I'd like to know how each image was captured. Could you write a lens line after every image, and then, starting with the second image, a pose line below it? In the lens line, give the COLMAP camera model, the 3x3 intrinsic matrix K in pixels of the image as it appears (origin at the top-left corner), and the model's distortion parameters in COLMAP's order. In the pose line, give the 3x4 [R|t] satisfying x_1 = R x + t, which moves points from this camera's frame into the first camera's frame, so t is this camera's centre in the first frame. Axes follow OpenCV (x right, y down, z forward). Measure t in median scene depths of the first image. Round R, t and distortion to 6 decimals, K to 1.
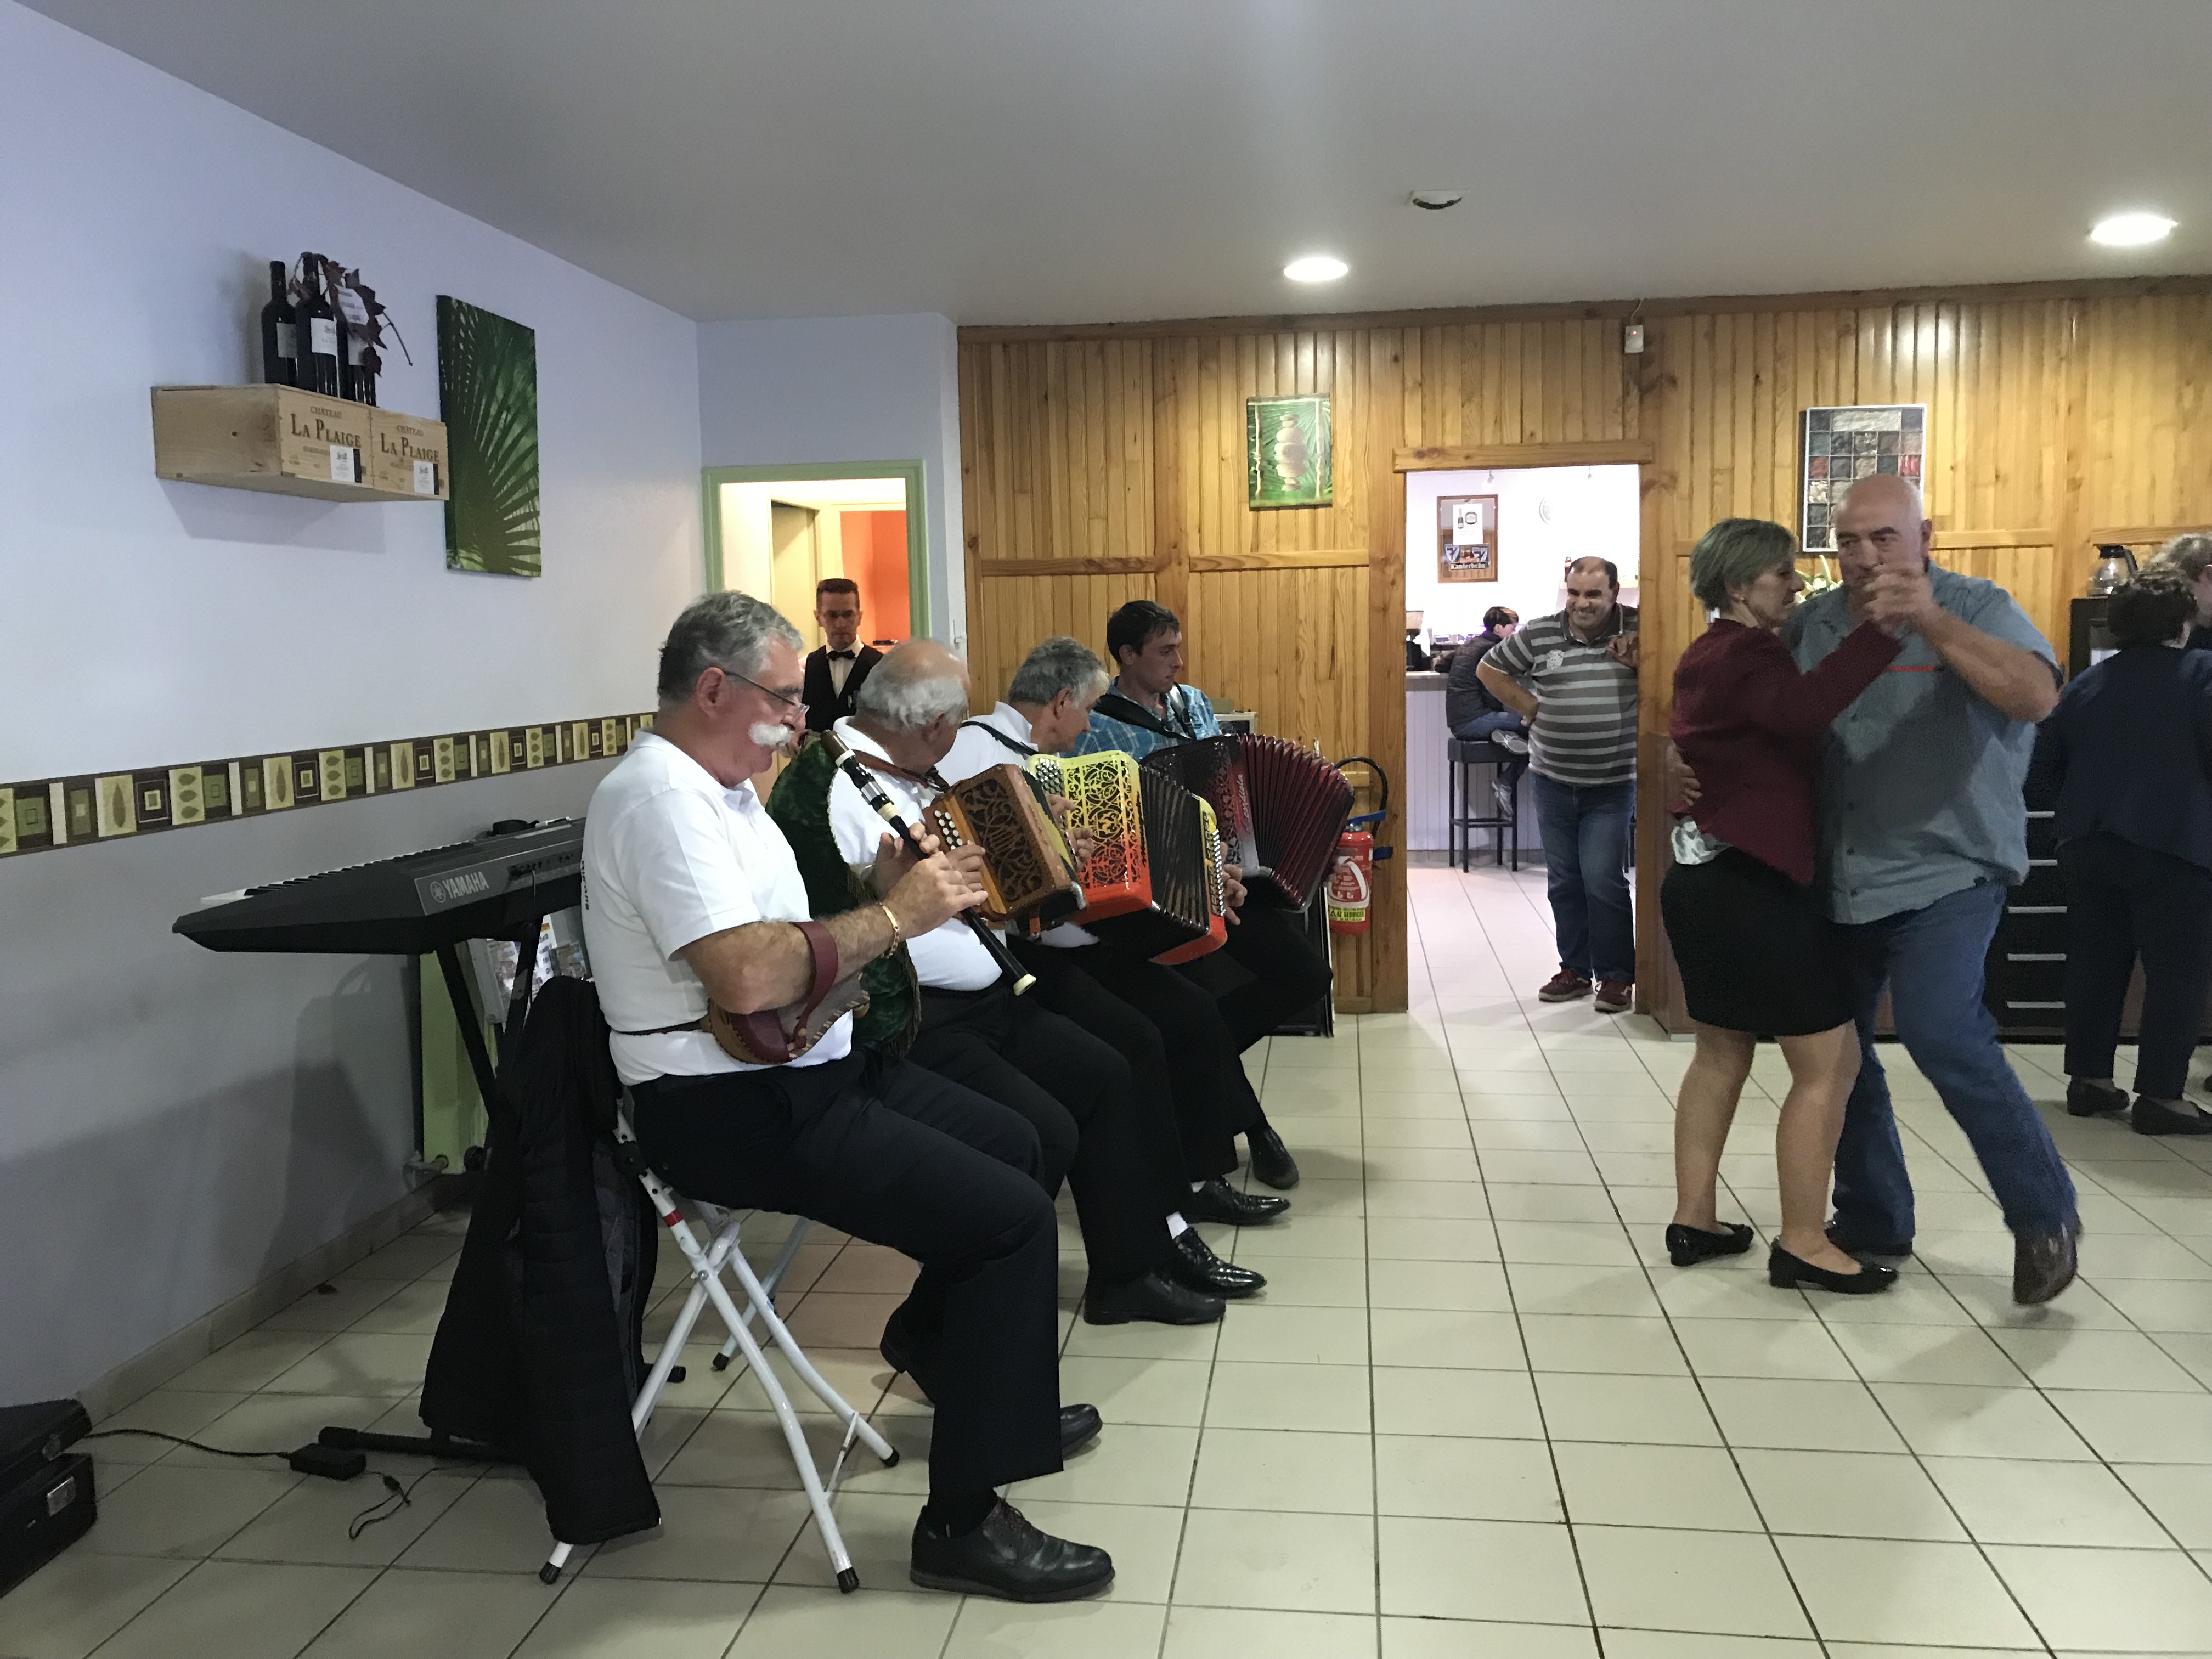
lens RADIAL K [[1836.7, 0, 1091.7], [0, 1836.7, 833.6], [0, 0, 1]] dist [0.015228, -0.020091]
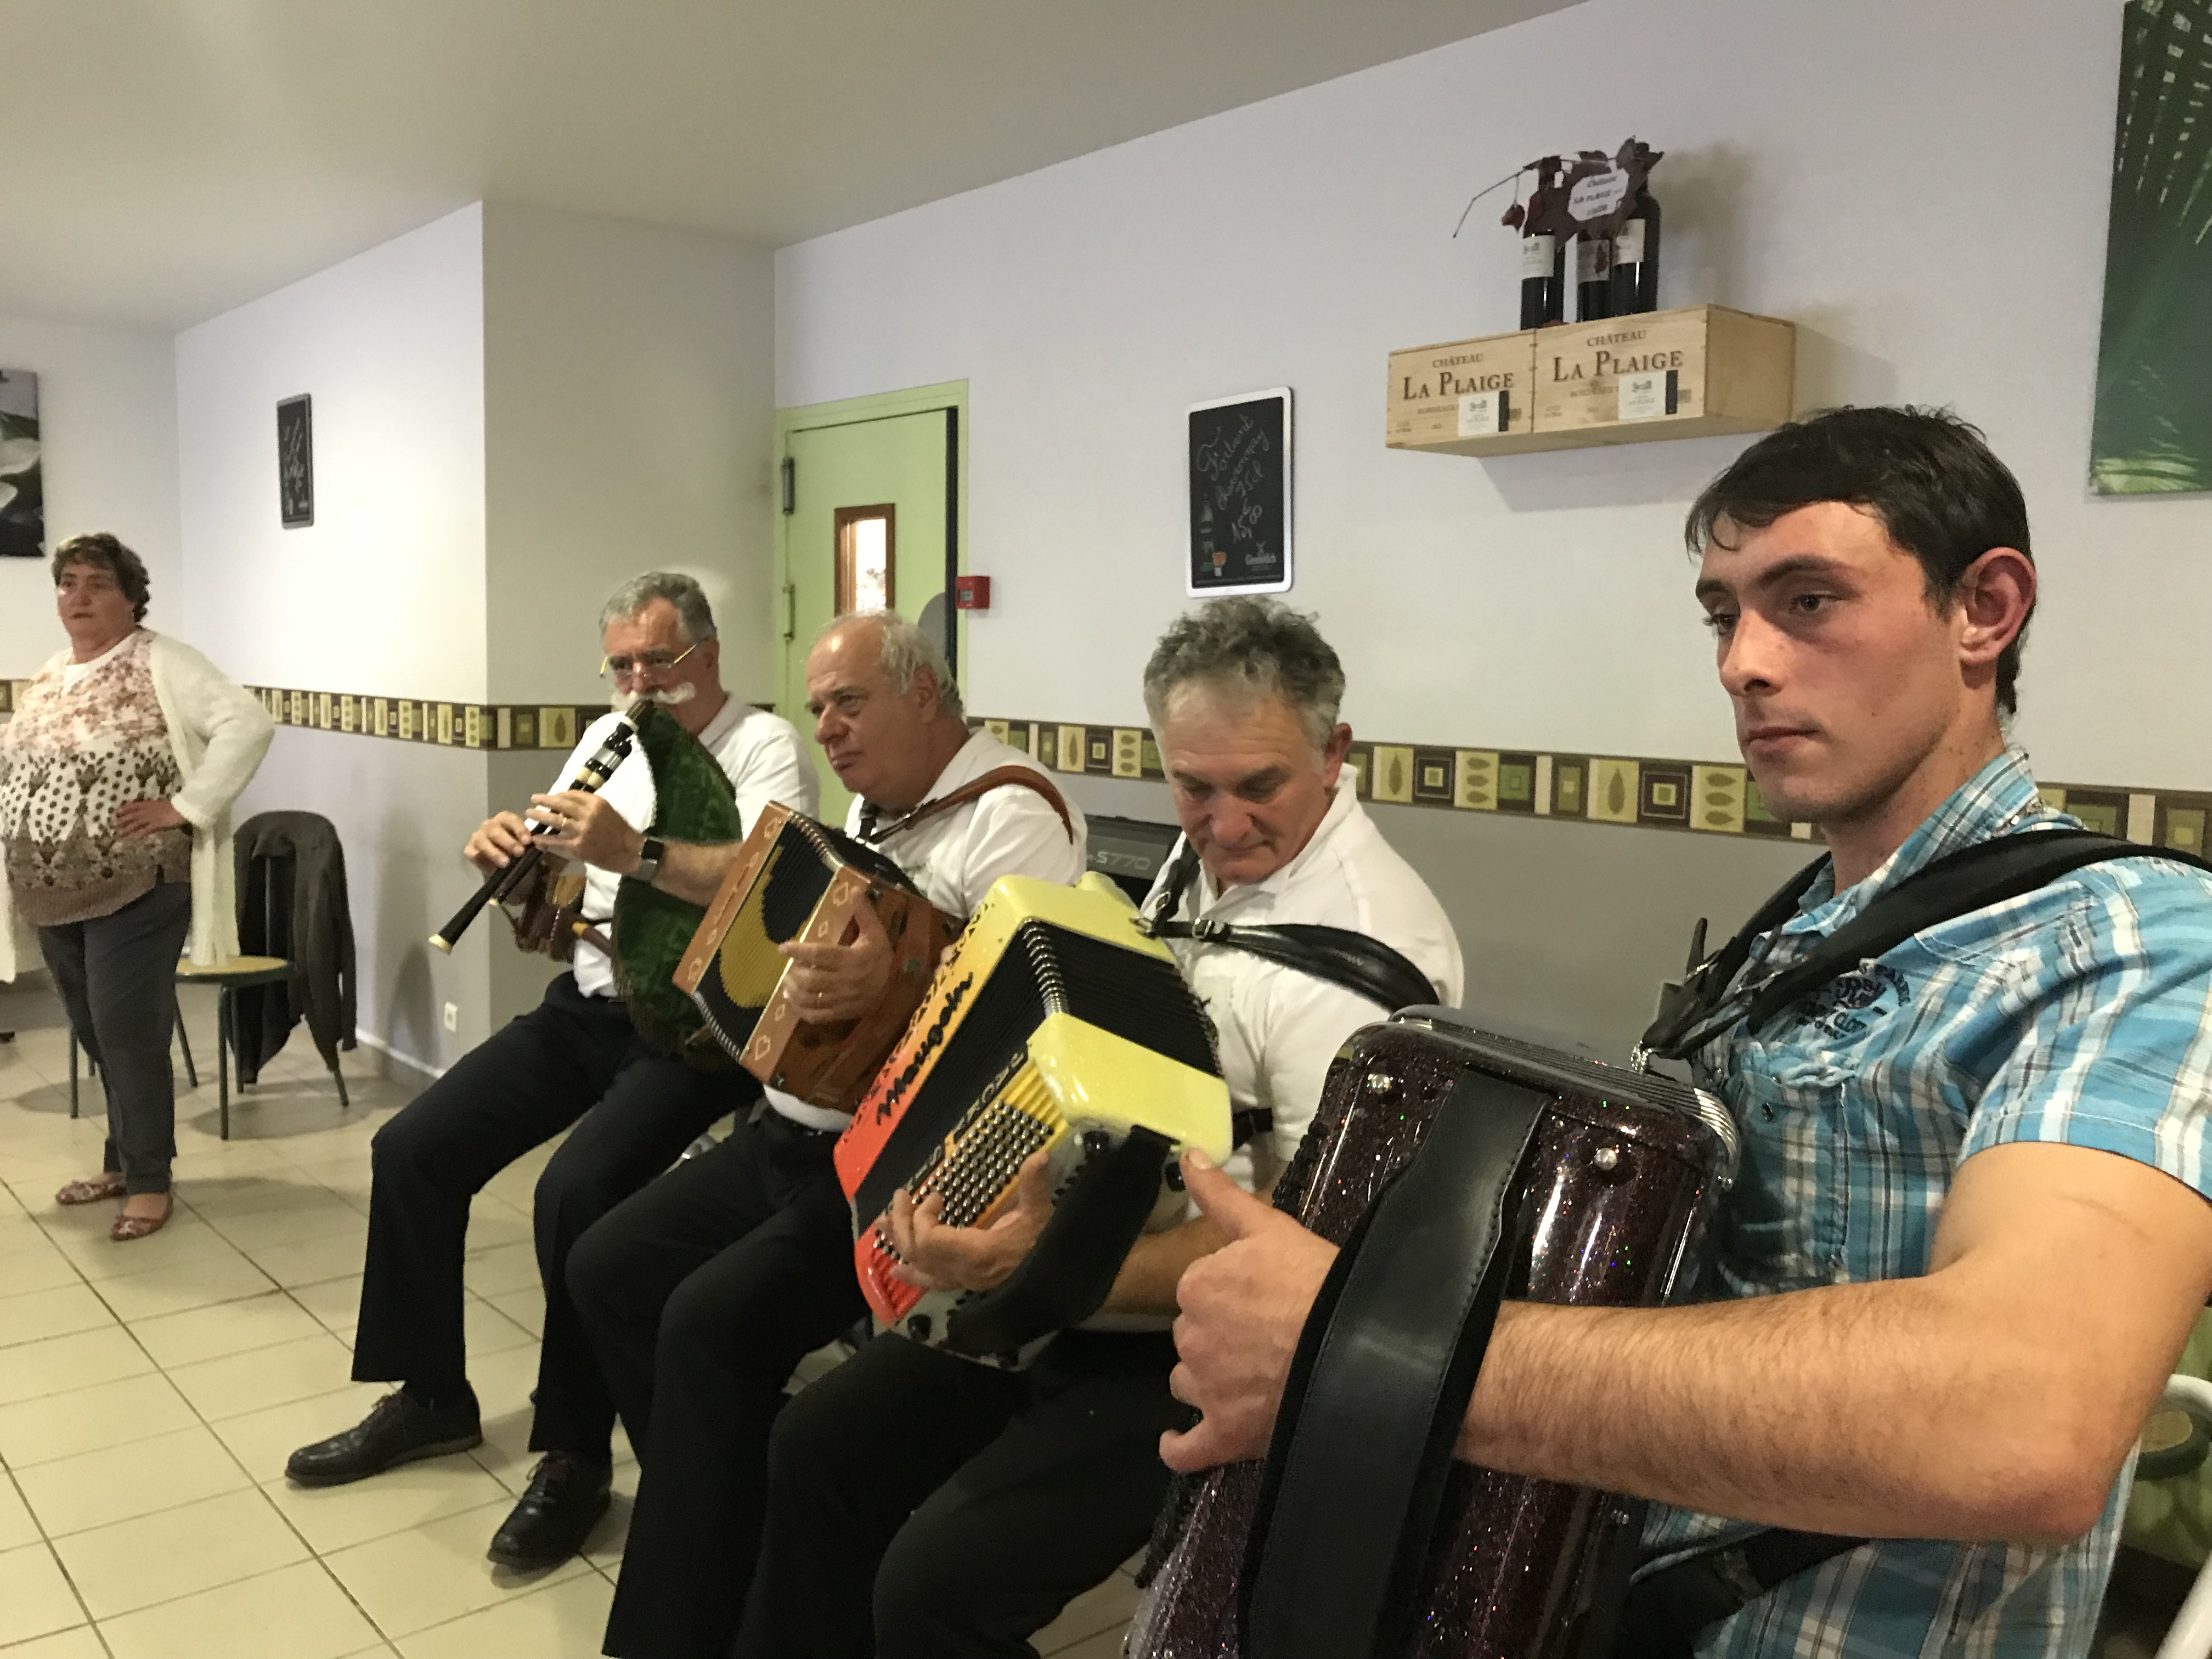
lens RADIAL K [[1836.7, 0, 1122.5], [0, 1836.7, 831.3], [0, 0, 1]] dist [0.015228, -0.020091]
pose [[-0.644481, 0.114666, -0.755973, 0.354292], [-0.057597, 0.978602, 0.197536, -0.169637], [0.762448, 0.170850, -0.624086, 1.420976]]
